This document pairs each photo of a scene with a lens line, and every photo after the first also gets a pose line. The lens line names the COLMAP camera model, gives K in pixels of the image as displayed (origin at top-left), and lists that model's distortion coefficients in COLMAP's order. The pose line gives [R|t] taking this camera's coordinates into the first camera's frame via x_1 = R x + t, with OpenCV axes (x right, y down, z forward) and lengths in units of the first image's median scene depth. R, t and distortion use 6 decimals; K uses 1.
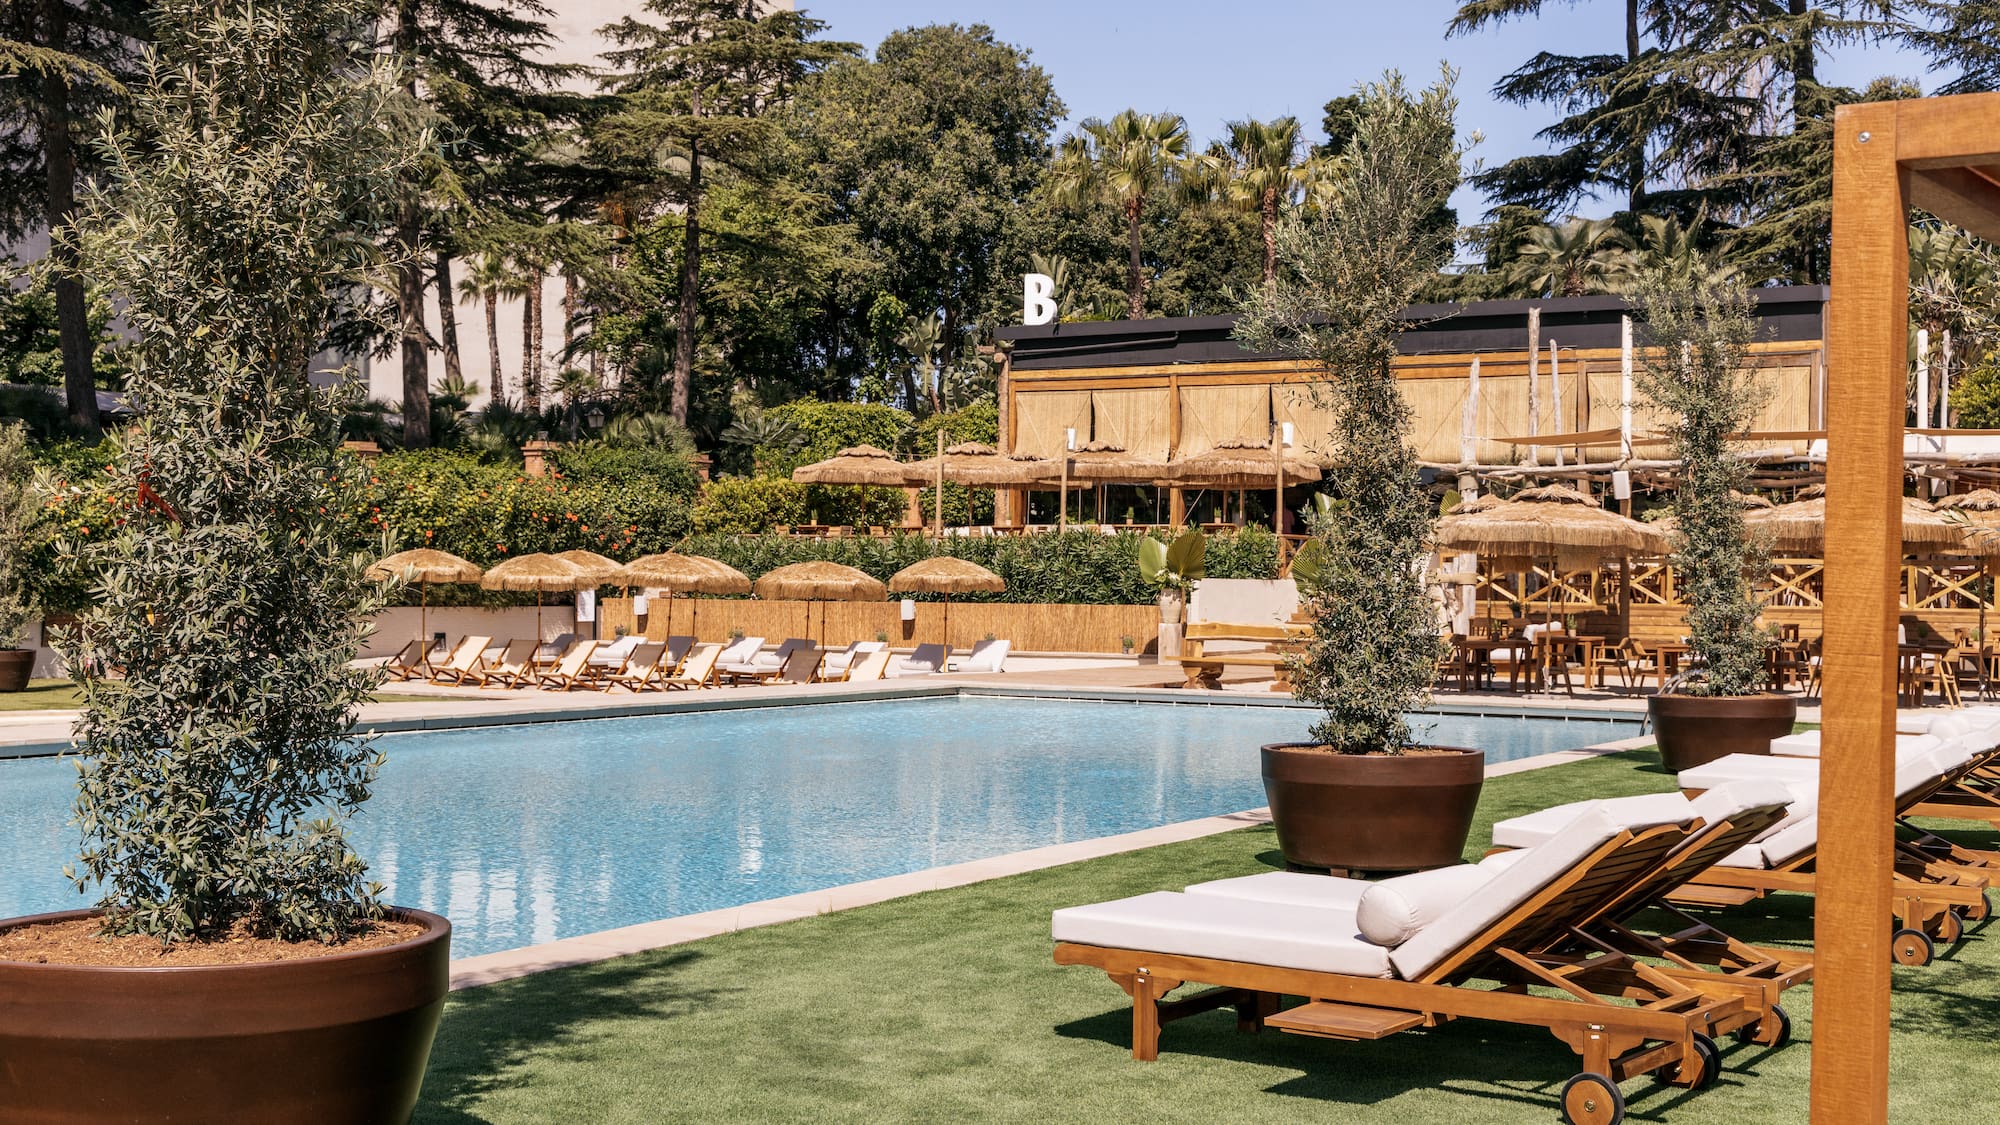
lens RADIAL K [[2519.0, 0, 1000.0], [0, 2519.0, 562.5], [0, 0, 1]] dist [-0.018268, 0.009624]
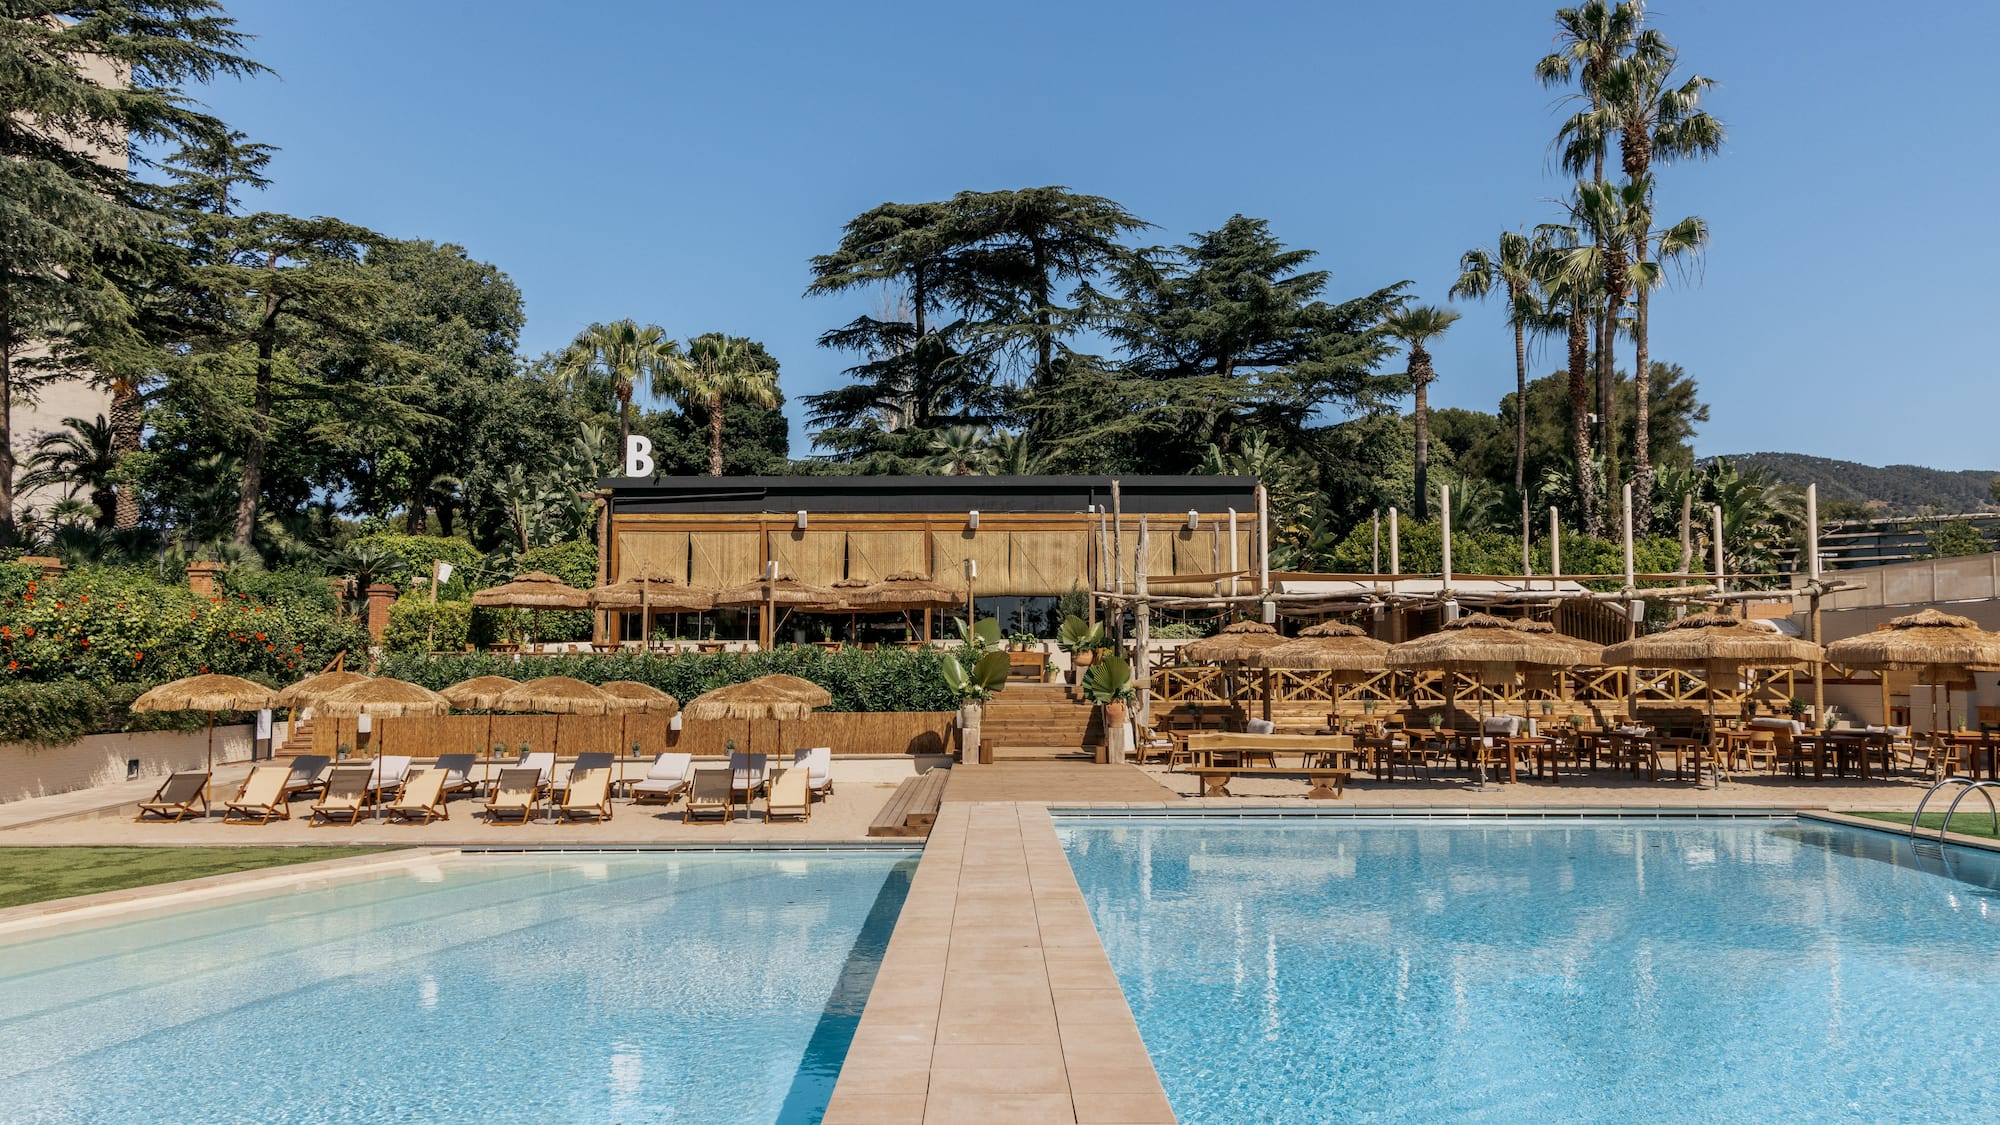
lens RADIAL K [[1448.0, 0, 1000.0], [0, 1448.0, 562.5], [0, 0, 1]] dist [0.005056, 0.001673]
pose [[0.841018, 0.024046, 0.540473, -0.215287], [0.009321, 0.998219, -0.058915, -0.009793], [-0.540928, 0.054586, 0.839296, 0.314517]]
